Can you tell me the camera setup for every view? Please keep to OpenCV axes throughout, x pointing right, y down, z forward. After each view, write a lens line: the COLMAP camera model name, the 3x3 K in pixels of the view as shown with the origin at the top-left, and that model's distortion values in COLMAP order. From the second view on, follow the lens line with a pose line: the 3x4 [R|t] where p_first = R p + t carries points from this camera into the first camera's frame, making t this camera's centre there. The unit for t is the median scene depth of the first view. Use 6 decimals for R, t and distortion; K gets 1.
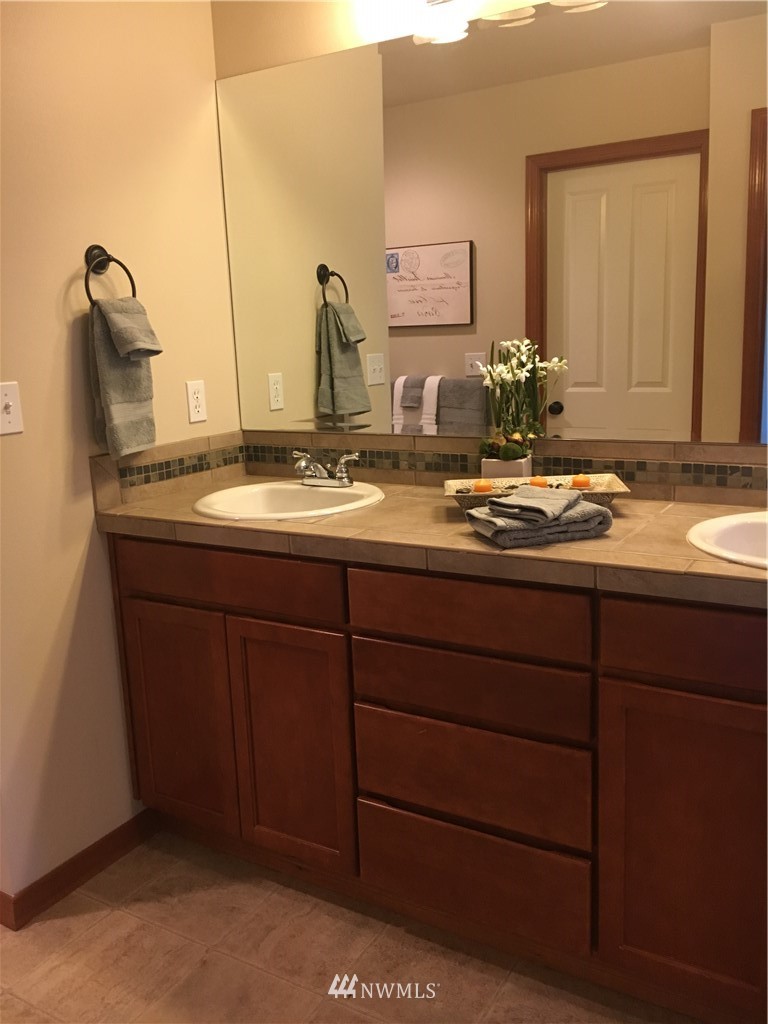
lens RADIAL K [[870.4, 0, 383.3], [0, 870.4, 509.6], [0, 0, 1]] dist [0.085089, -0.090006]
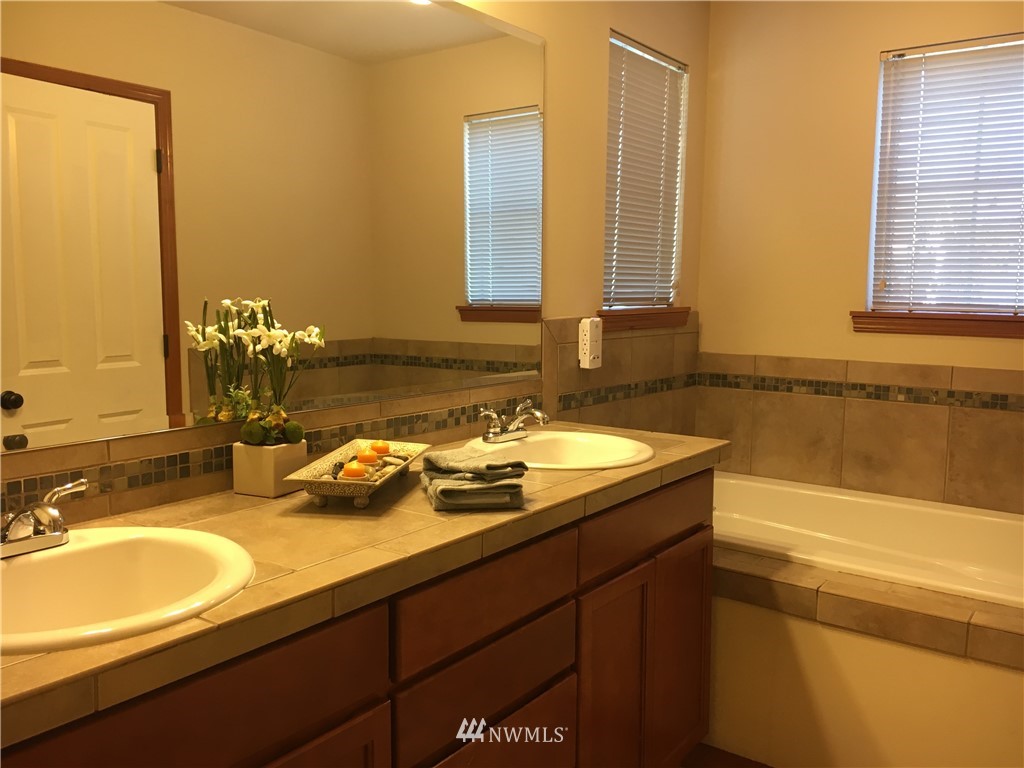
lens RADIAL K [[870.4, 0, 509.7], [0, 870.4, 385.5], [0, 0, 1]] dist [0.085089, -0.090006]
pose [[0.107317, -0.069397, 0.991800, -0.632616], [0.194195, 0.979810, 0.047546, -0.106359], [-0.975075, 0.187500, 0.118627, 0.681307]]
